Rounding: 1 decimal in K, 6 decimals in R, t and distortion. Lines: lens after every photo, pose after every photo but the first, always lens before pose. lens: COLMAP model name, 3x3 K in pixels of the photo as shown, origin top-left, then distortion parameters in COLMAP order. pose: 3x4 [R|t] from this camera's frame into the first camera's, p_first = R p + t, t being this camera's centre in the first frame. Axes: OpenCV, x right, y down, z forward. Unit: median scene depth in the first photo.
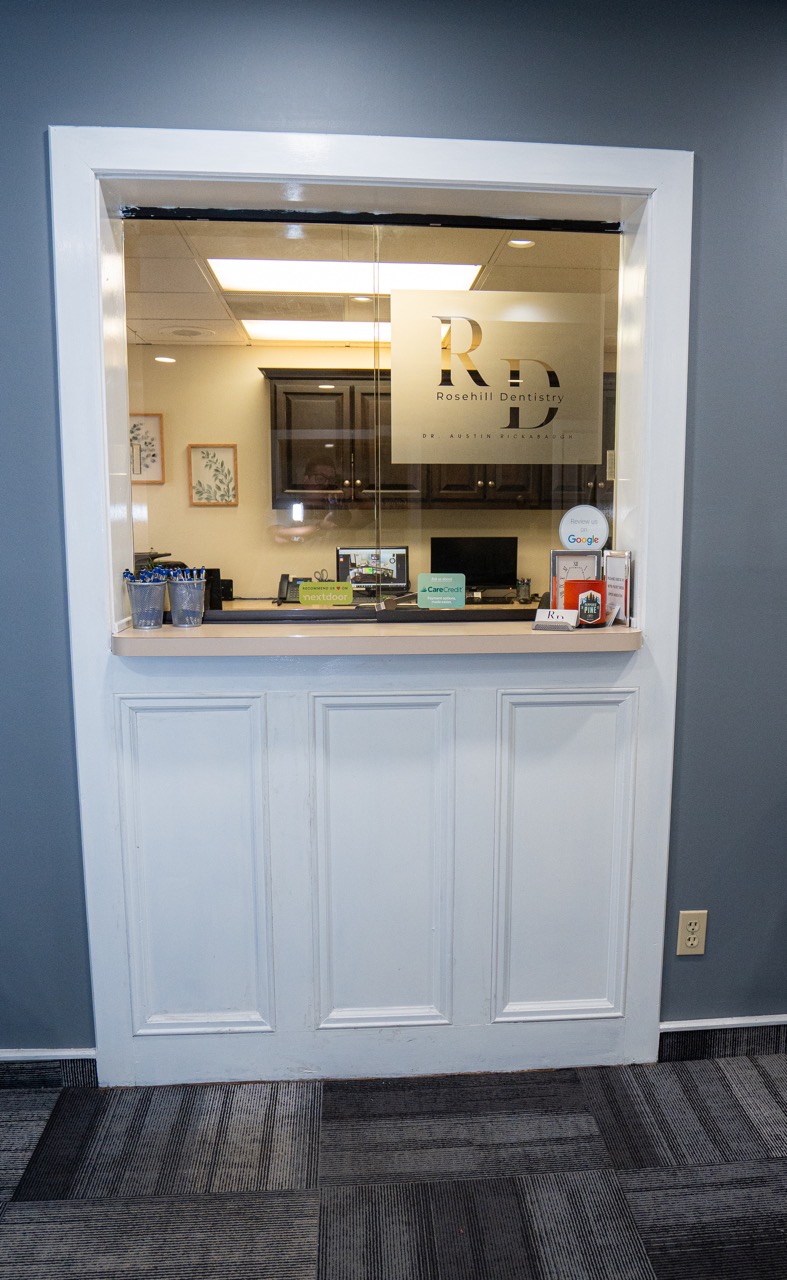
lens RADIAL K [[916.8, 0, 426.7], [0, 916.8, 644.5], [0, 0, 1]] dist [-0.071901, 0.038832]
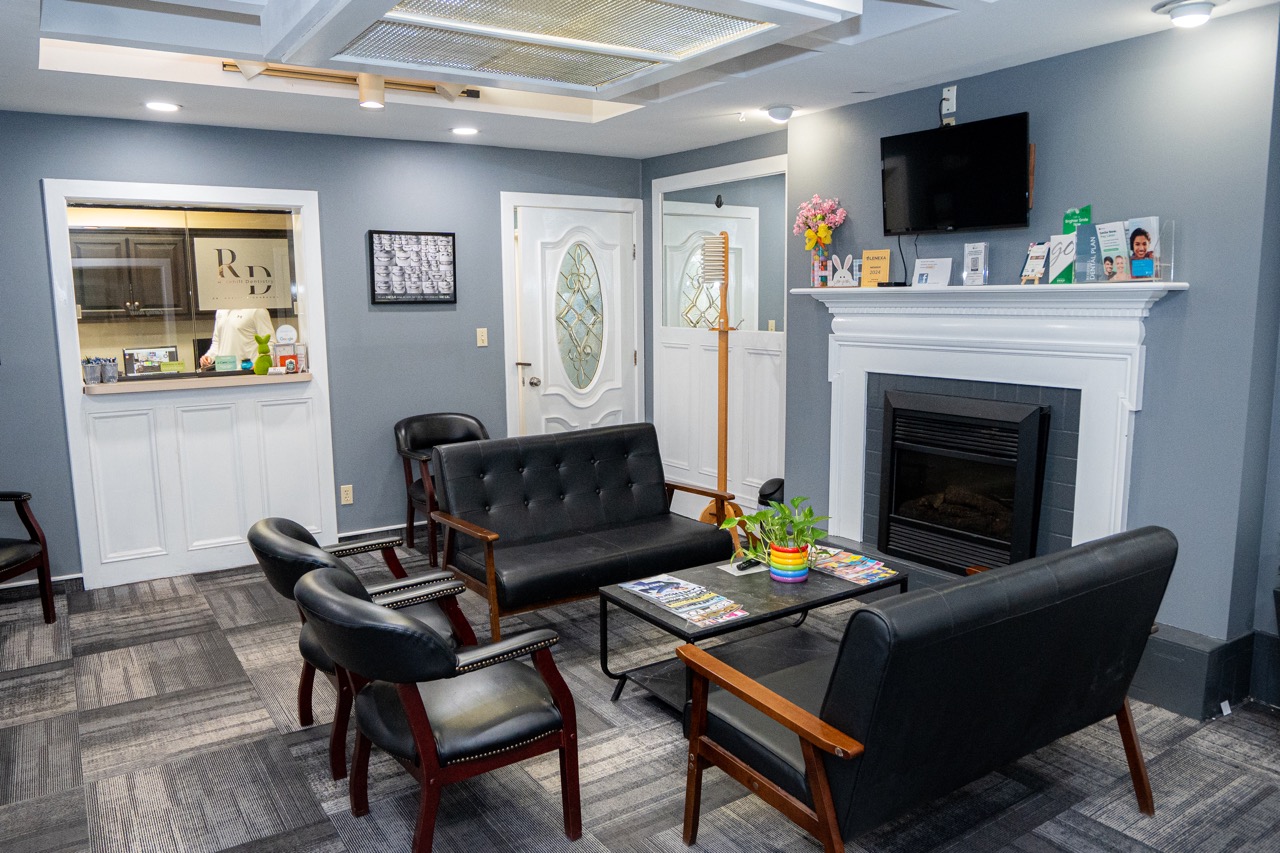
lens RADIAL K [[932.5, 0, 640.0], [0, 932.5, 426.5], [0, 0, 1]] dist [-0.068363, 0.036434]
pose [[0.877675, -0.082015, 0.472187, -0.179332], [0.086269, 0.996191, 0.012678, 0.164883], [-0.471428, 0.029608, 0.881407, -1.575442]]
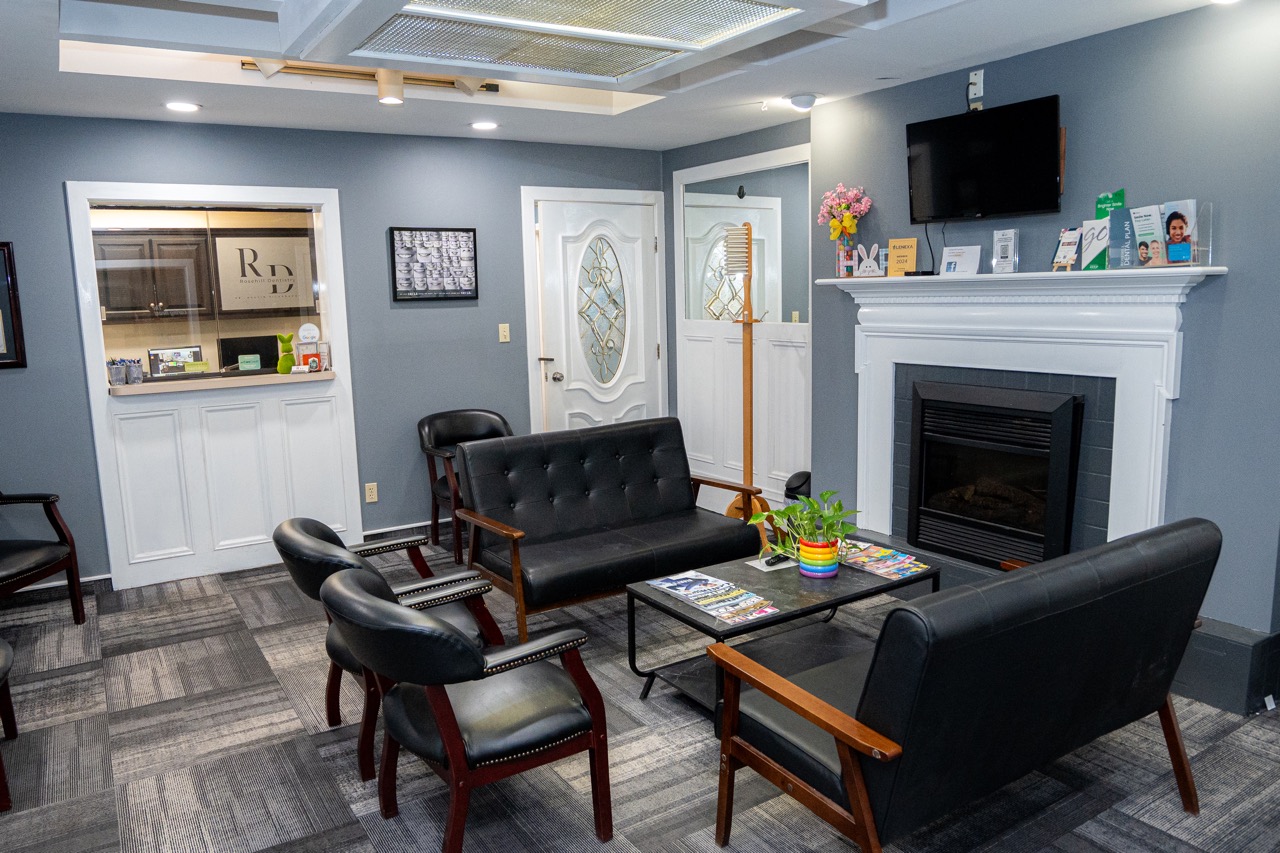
lens RADIAL K [[932.5, 0, 640.0], [0, 932.5, 426.5], [0, 0, 1]] dist [-0.068363, 0.036434]
pose [[0.887407, -0.096208, 0.450837, -0.175790], [0.098861, 0.994943, 0.017726, 0.161775], [-0.450262, 0.028840, 0.892430, -1.556336]]
